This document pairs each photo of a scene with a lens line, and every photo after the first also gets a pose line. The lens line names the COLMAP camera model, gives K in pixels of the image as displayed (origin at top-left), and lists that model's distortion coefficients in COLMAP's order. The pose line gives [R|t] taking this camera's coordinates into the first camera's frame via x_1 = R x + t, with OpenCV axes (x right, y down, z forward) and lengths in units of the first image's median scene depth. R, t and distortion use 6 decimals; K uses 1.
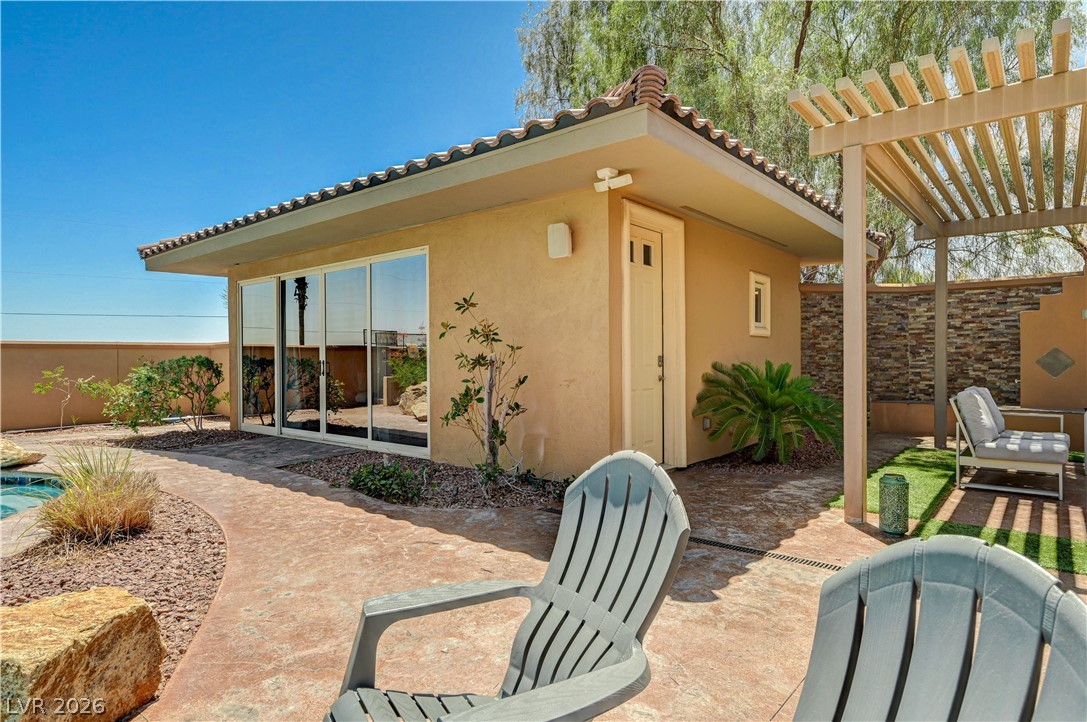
lens RADIAL K [[610.9, 0, 543.5], [0, 610.9, 361.0], [0, 0, 1]] dist [-0.000081, -0.000168]
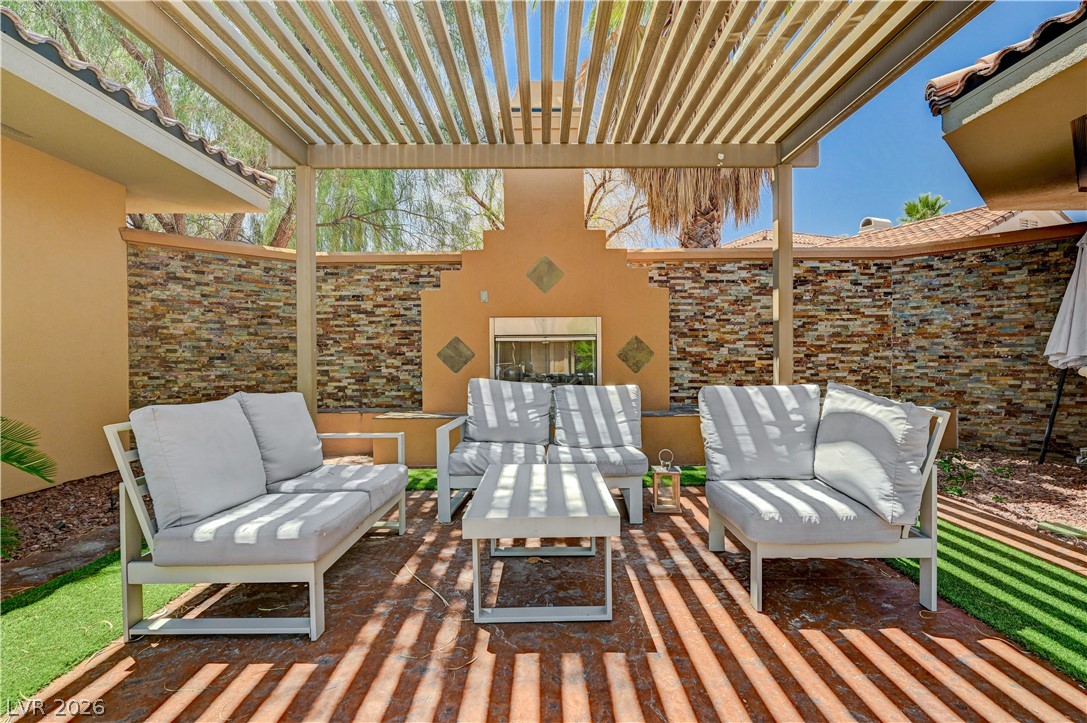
lens RADIAL K [[551.3, 0, 543.5], [0, 551.3, 361.5], [0, 0, 1]] dist [-0.000436, -0.000067]
pose [[0.768312, -0.003110, 0.640067, 0.389285], [0.007959, 0.999957, -0.004694, 0.012691], [-0.640026, 0.008701, 0.768304, 0.310388]]
